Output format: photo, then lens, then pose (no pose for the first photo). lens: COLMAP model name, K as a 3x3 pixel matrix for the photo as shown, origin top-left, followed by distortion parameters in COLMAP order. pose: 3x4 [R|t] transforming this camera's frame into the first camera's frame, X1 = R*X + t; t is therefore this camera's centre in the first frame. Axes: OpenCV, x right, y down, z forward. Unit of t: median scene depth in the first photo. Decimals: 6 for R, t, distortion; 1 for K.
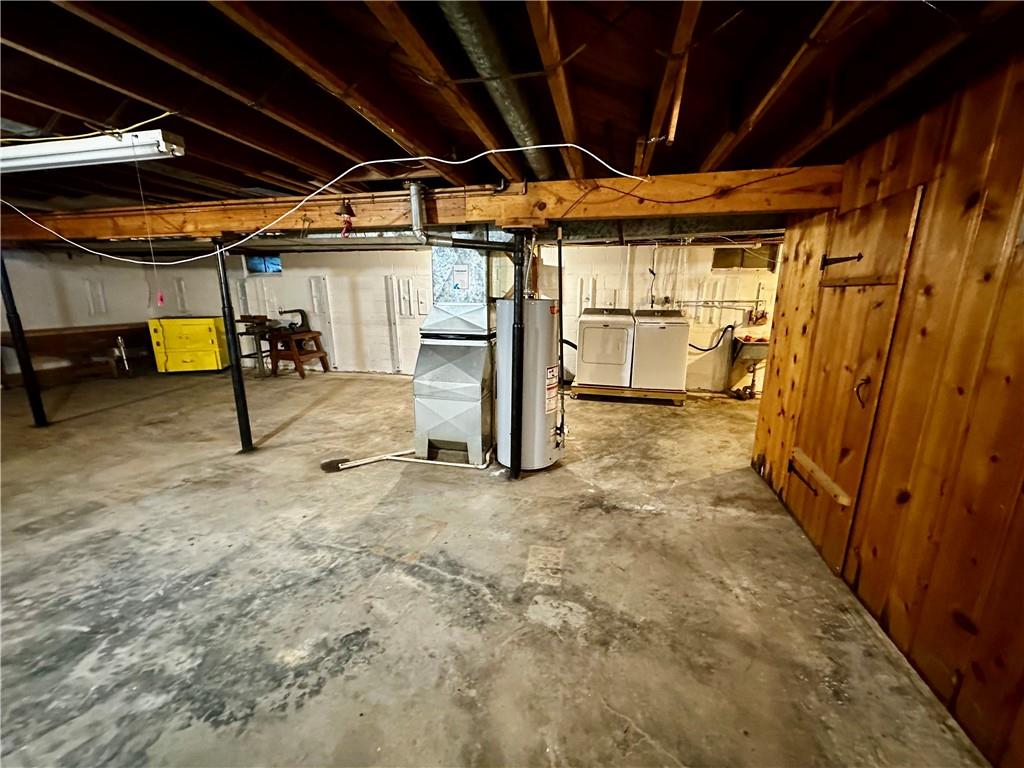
lens RADIAL K [[409.2, 0, 511.1], [0, 409.2, 383.9], [0, 0, 1]] dist [-0.002114, 0.000238]
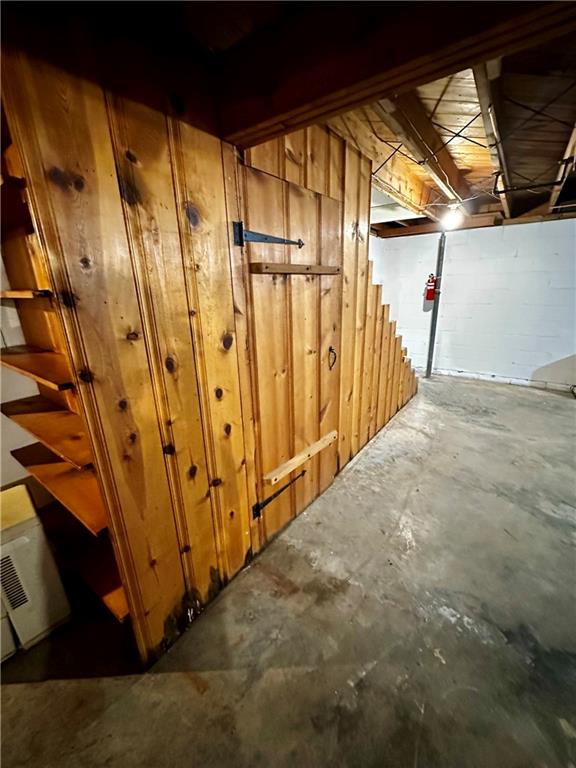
lens RADIAL K [[309.2, 0, 288.0], [0, 309.2, 384.0], [0, 0, 1]] dist [-0.003639, -0.000316]
pose [[-0.925034, -0.099289, 0.366679, 0.349340], [0.100600, 0.866753, 0.488486, -0.231329], [-0.366321, 0.488754, -0.791788, 1.061990]]
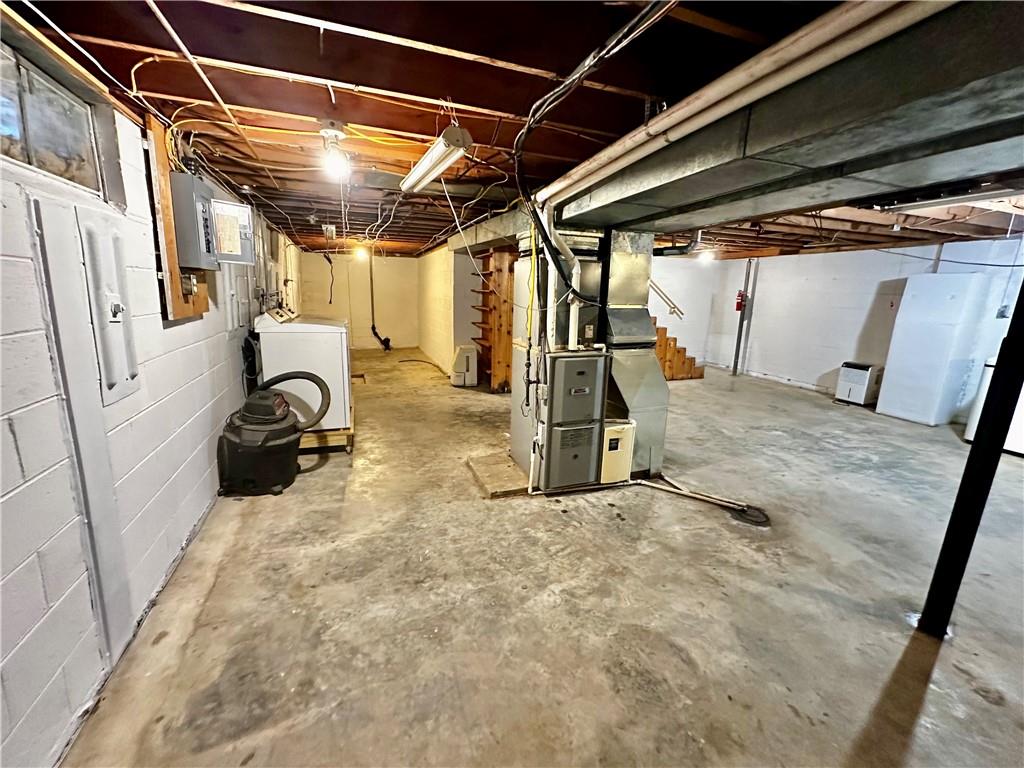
lens RADIAL K [[409.2, 0, 511.1], [0, 409.2, 383.9], [0, 0, 1]] dist [-0.002114, 0.000238]
pose [[-0.564500, -0.202441, 0.800223, -0.775026], [0.153020, 0.926989, 0.342455, -0.393469], [-0.811125, 0.315766, -0.492308, 1.744240]]
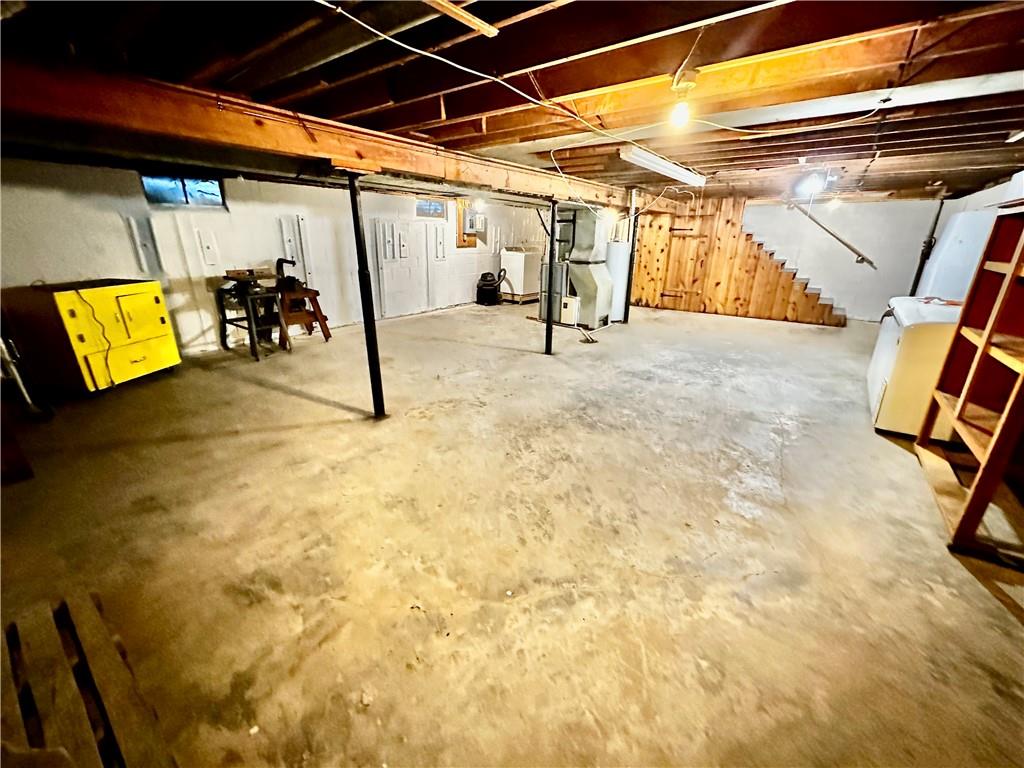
lens RADIAL K [[409.2, 0, 511.1], [0, 409.2, 383.9], [0, 0, 1]] dist [-0.002114, 0.000238]
pose [[0.401836, -0.310992, 0.861285, -2.195955], [0.190218, 0.948395, 0.253699, -0.139744], [-0.895737, 0.061886, 0.440255, 0.554039]]
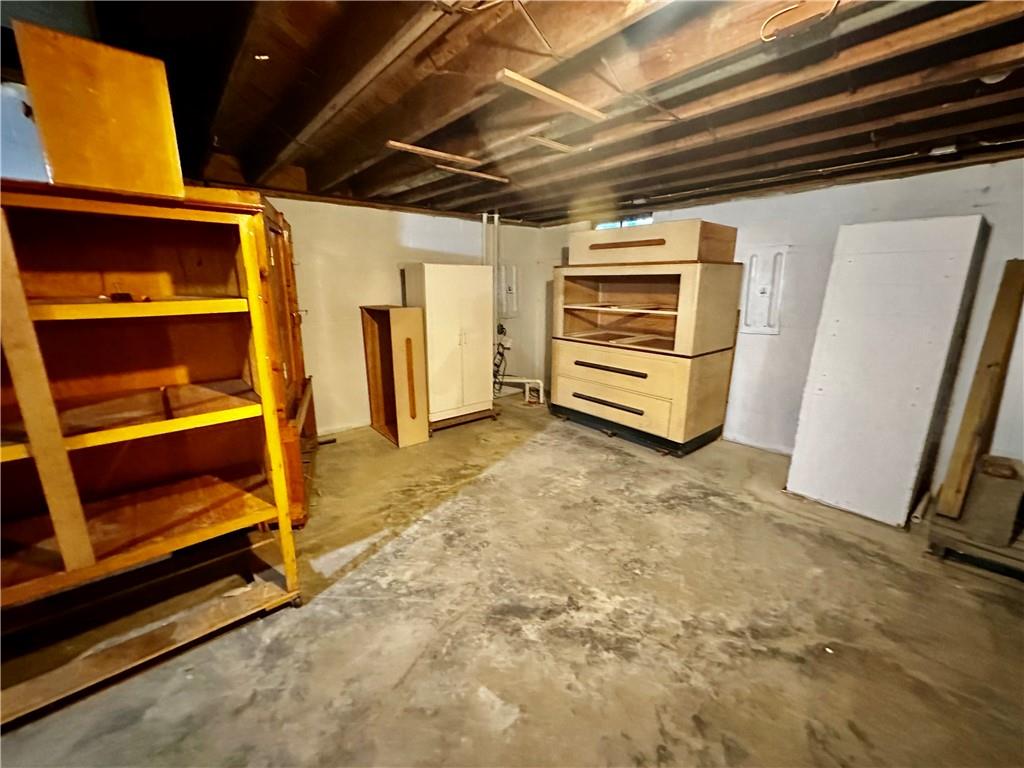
lens RADIAL K [[409.2, 0, 511.1], [0, 409.2, 383.9], [0, 0, 1]] dist [-0.002114, 0.000238]
pose [[-0.593627, 0.176109, -0.785234, -1.317372], [-0.178841, 0.922490, 0.342093, -0.137269], [0.784617, 0.343507, -0.516119, 0.648274]]
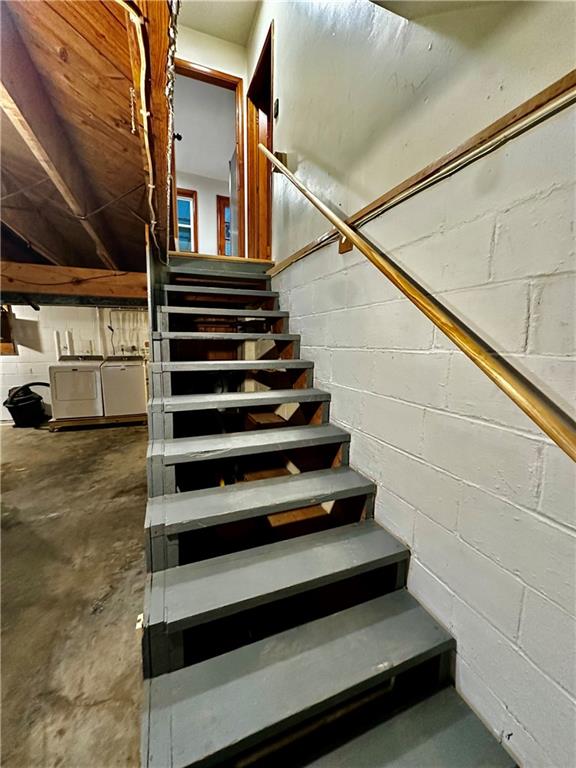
lens RADIAL K [[306.9, 0, 287.8], [0, 306.9, 383.2], [0, 0, 1]] dist [-0.002114, 0.000238]
pose [[0.816191, -0.075373, 0.572844, 0.340059], [0.116230, 0.992605, -0.035002, 0.009696], [-0.565970, 0.095150, 0.818917, -0.197316]]
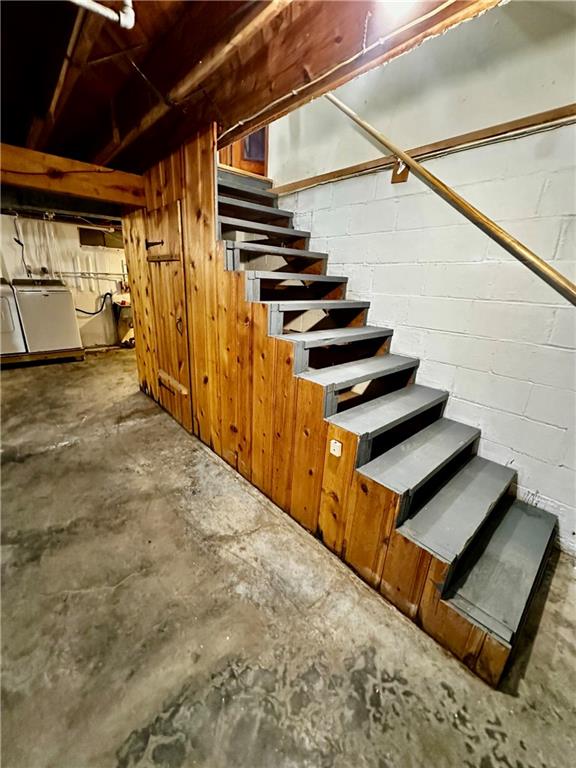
lens RADIAL K [[306.9, 0, 287.8], [0, 306.9, 383.2], [0, 0, 1]] dist [-0.002114, 0.000238]
pose [[0.564701, -0.244066, 0.788381, 0.031397], [0.138300, 0.969748, 0.201152, 0.029764], [-0.813625, -0.004557, 0.581372, -0.058561]]
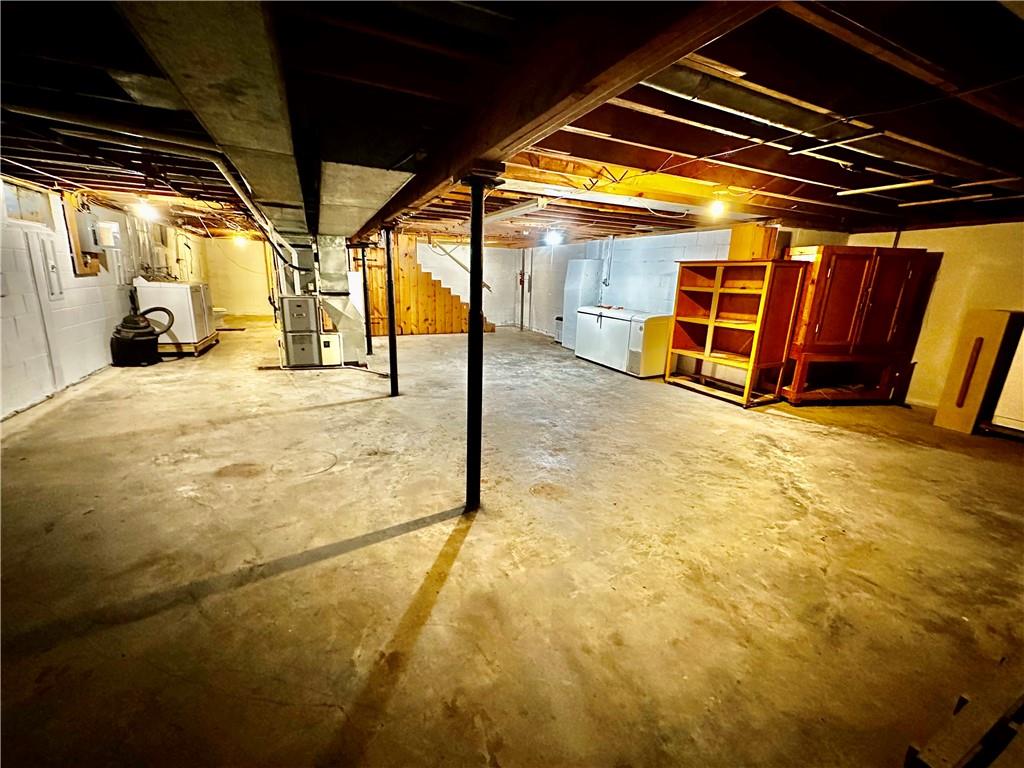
lens RADIAL K [[409.2, 0, 511.1], [0, 409.2, 383.9], [0, 0, 1]] dist [-0.002114, 0.000238]
pose [[-0.620565, -0.225691, 0.750974, -2.034907], [0.134624, 0.912804, 0.385572, -0.349389], [-0.772512, 0.340372, -0.536071, 1.559313]]
